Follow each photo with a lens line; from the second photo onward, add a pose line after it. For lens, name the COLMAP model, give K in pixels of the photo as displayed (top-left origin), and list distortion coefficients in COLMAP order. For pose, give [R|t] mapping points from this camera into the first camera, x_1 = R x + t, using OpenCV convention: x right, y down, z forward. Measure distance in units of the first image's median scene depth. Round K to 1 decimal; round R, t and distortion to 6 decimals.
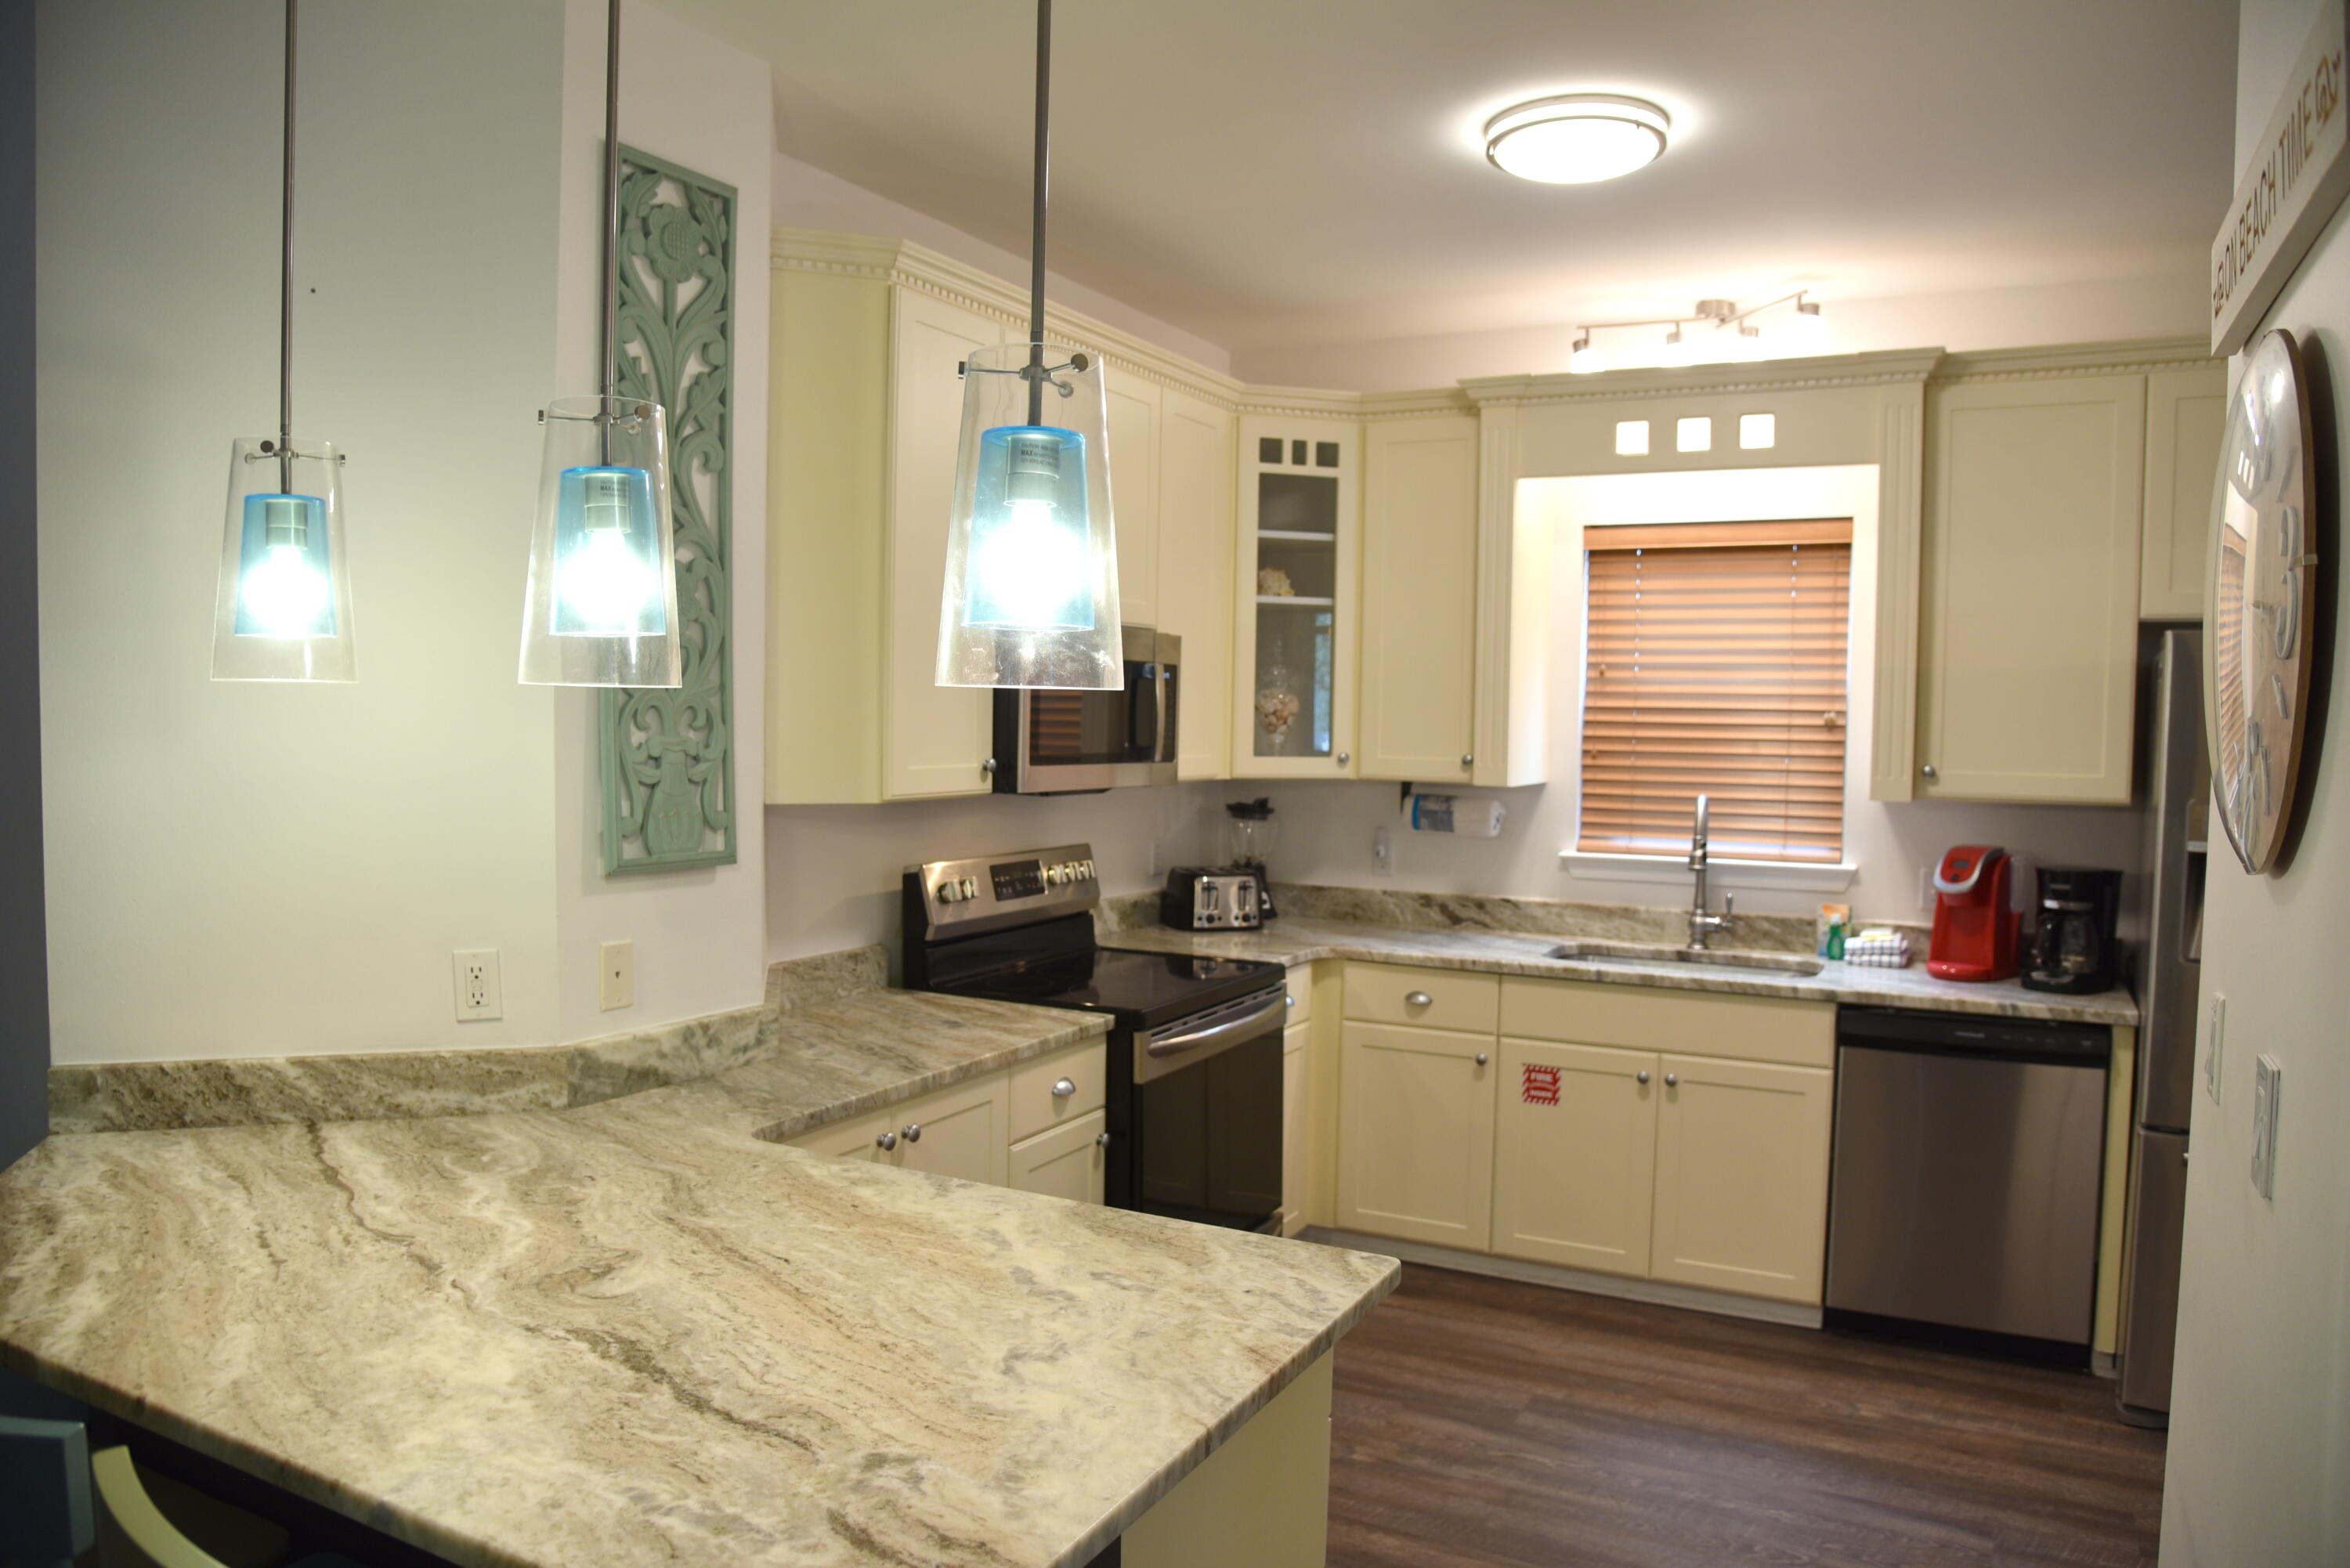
lens RADIAL K [[1603.4, 0, 1167.7], [0, 1603.4, 789.5], [0, 0, 1]] dist [-0.122872, 0.070851]
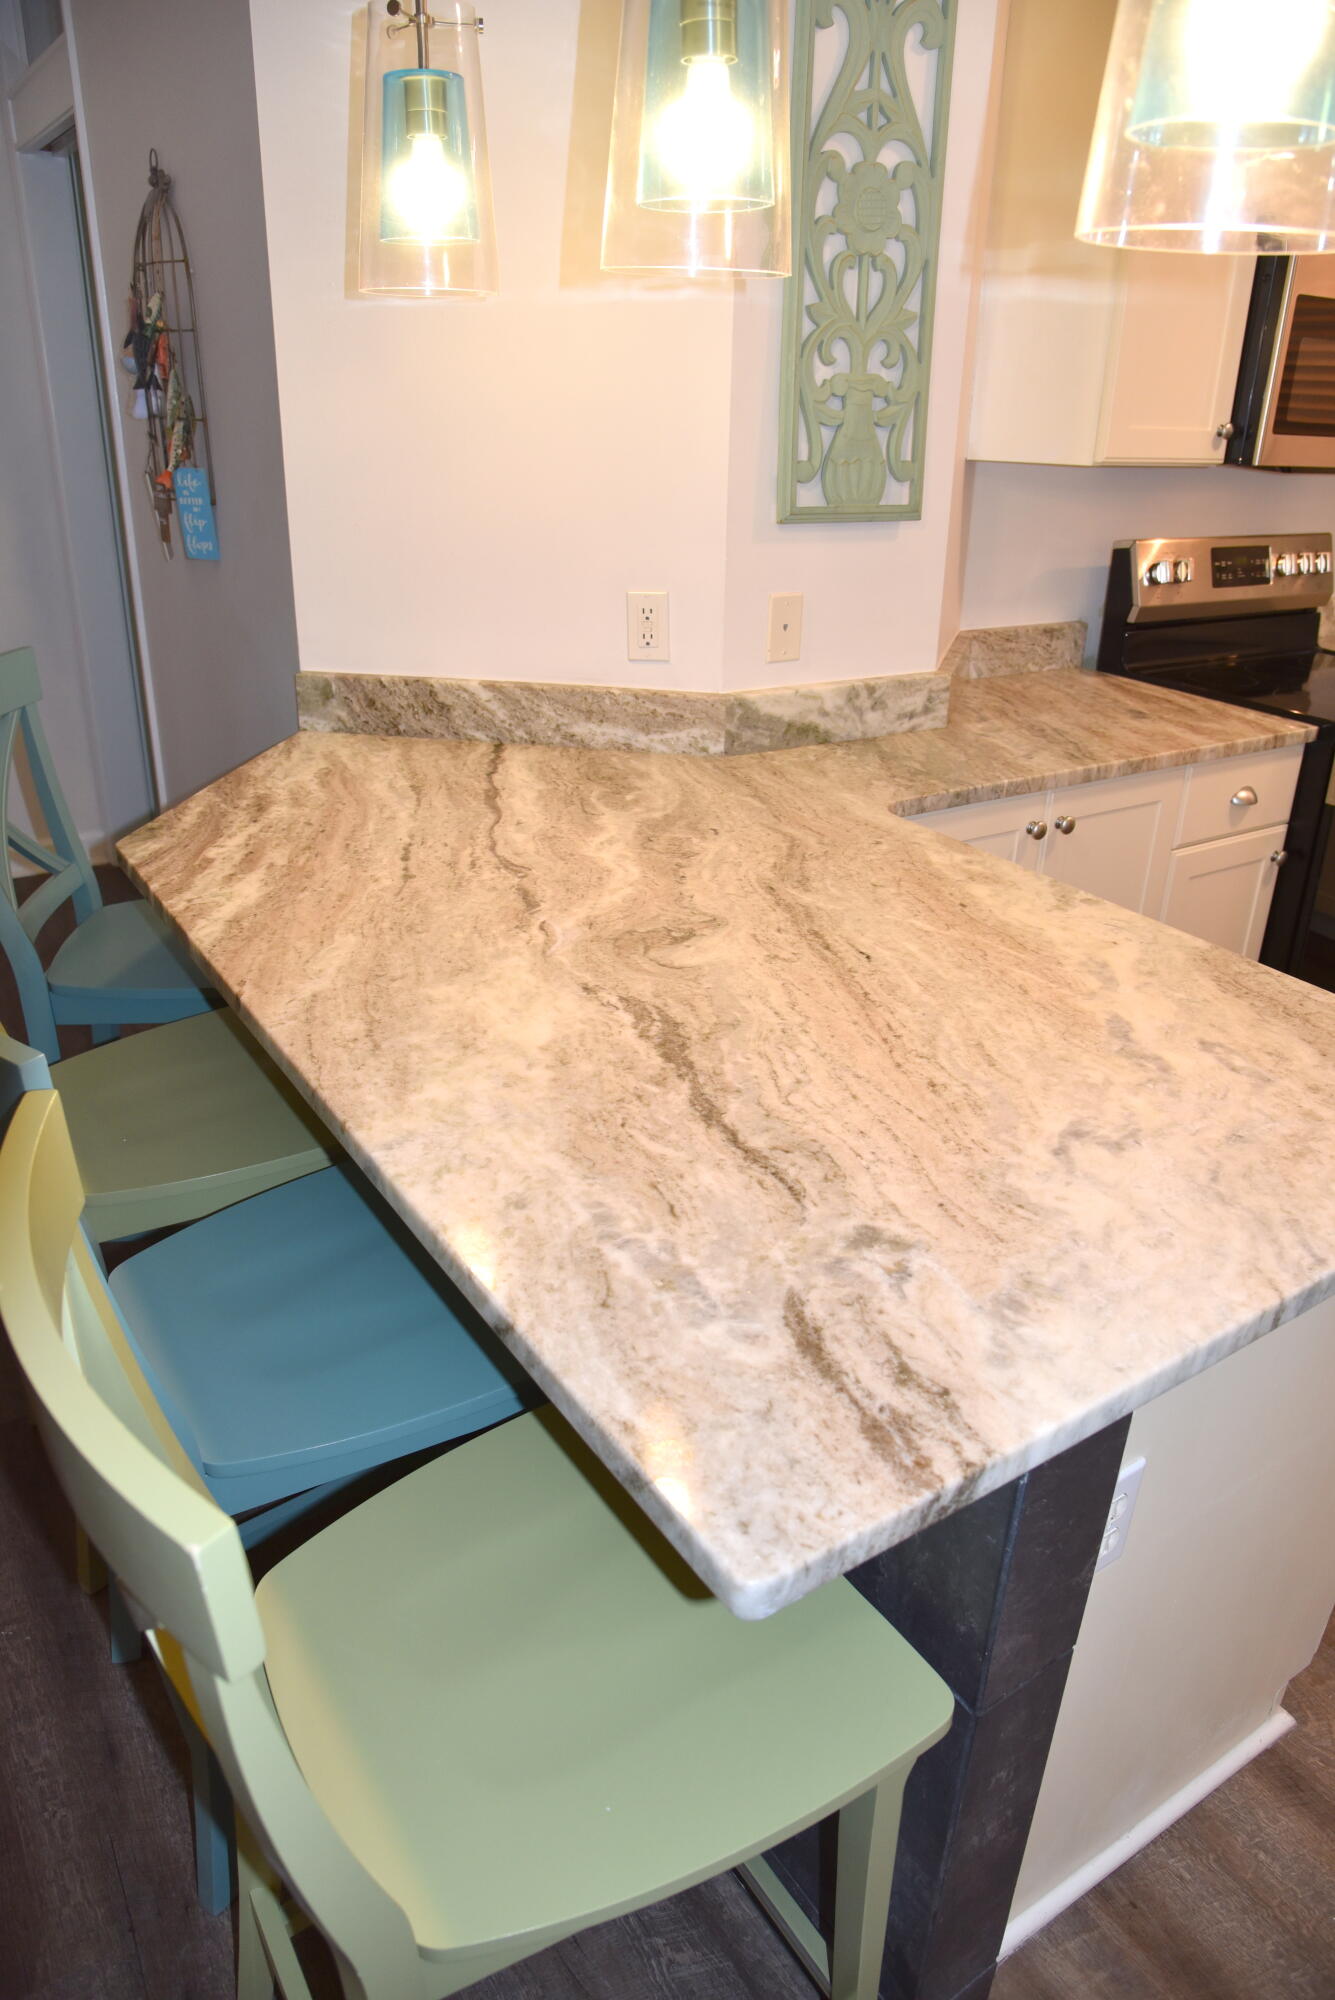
lens RADIAL K [[1358.0, 0, 663.4], [0, 1358.0, 1019.3], [0, 0, 1]] dist [-0.120273, 0.061261]
pose [[0.872748, 0.216922, -0.437328, 0.007096], [-0.032997, 0.920014, 0.390493, 0.015554], [0.487054, -0.326372, 0.810099, 0.183783]]
